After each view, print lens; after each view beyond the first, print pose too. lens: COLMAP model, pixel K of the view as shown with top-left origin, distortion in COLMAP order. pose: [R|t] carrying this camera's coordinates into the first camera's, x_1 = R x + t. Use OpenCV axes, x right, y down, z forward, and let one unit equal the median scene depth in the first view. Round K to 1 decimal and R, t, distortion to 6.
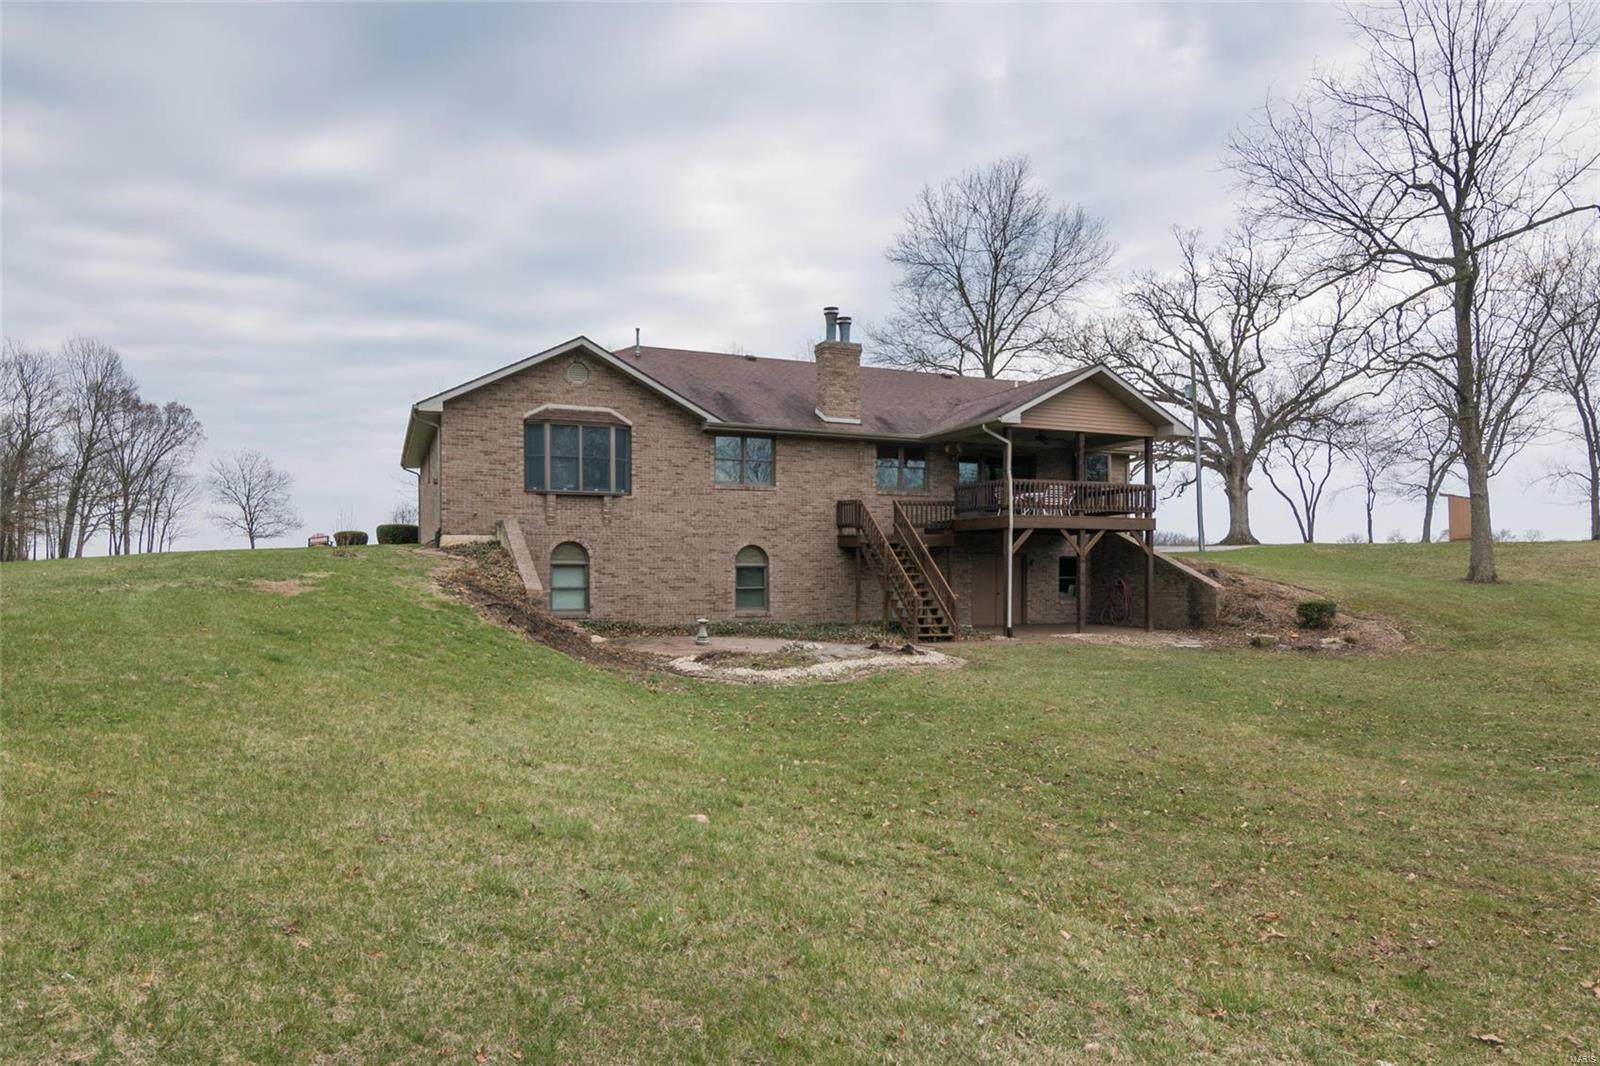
lens RADIAL K [[941.2, 0, 795.2], [0, 941.2, 528.9], [0, 0, 1]] dist [-0.005802, 0.000298]
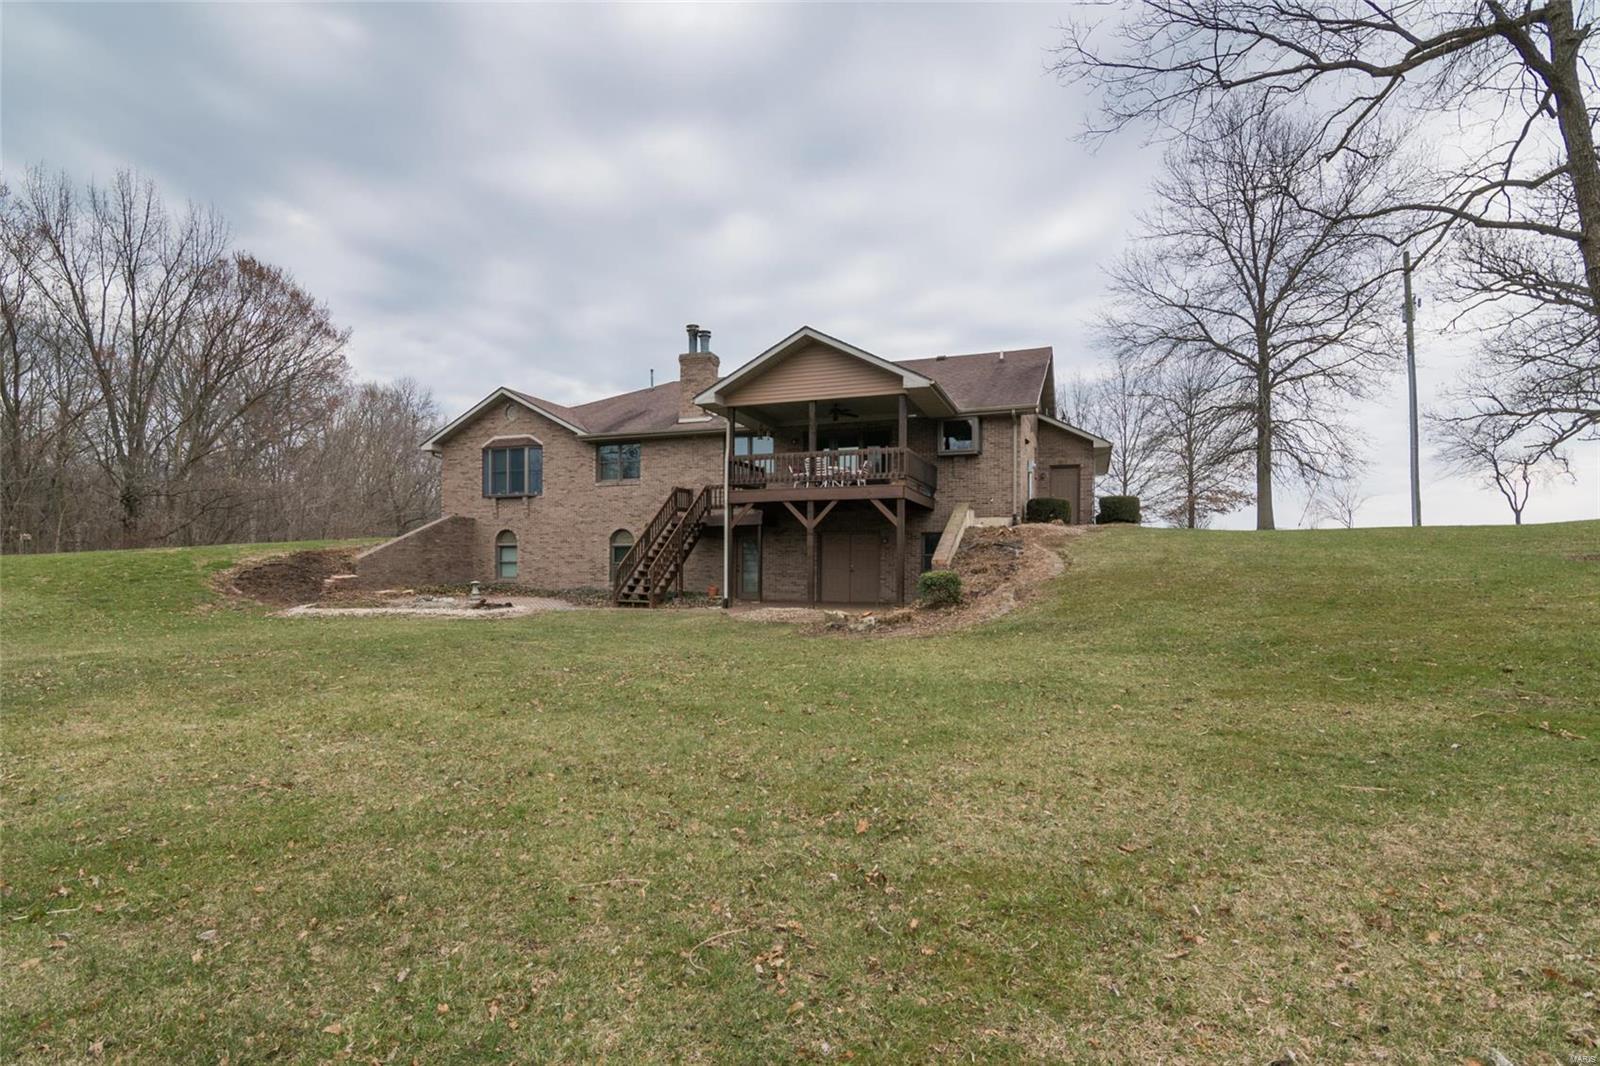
lens RADIAL K [[784.3, 0, 835.0], [0, 784.3, 535.6], [0, 0, 1]] dist [-0.007014, -0.003379]
pose [[0.732863, -0.028411, -0.679783, 0.892911], [0.026148, 0.999566, -0.013587, 0.048896], [0.679873, -0.007818, 0.733288, 0.434253]]
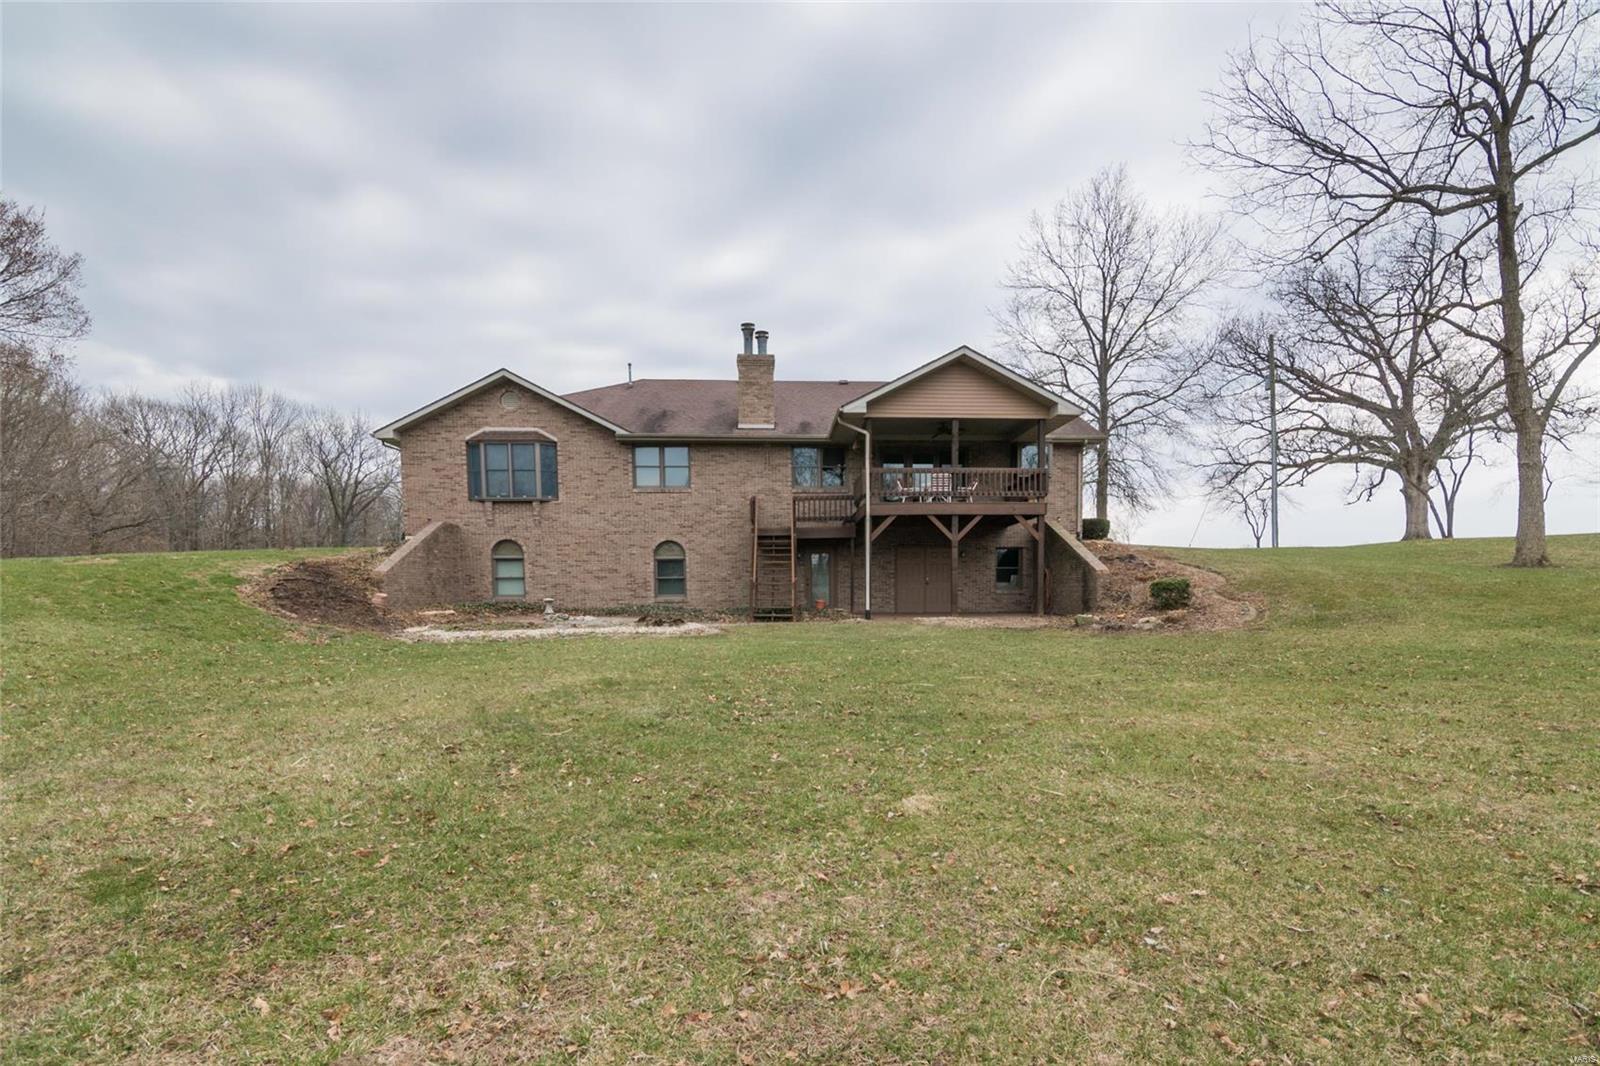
lens RADIAL K [[784.3, 0, 848.0], [0, 784.3, 608.5], [0, 0, 1]] dist [-0.007014, -0.003379]
pose [[0.948946, -0.002632, -0.315427, 0.473675], [0.023263, 0.997826, 0.061661, 0.047179], [0.314579, -0.065850, 0.946945, 0.158624]]
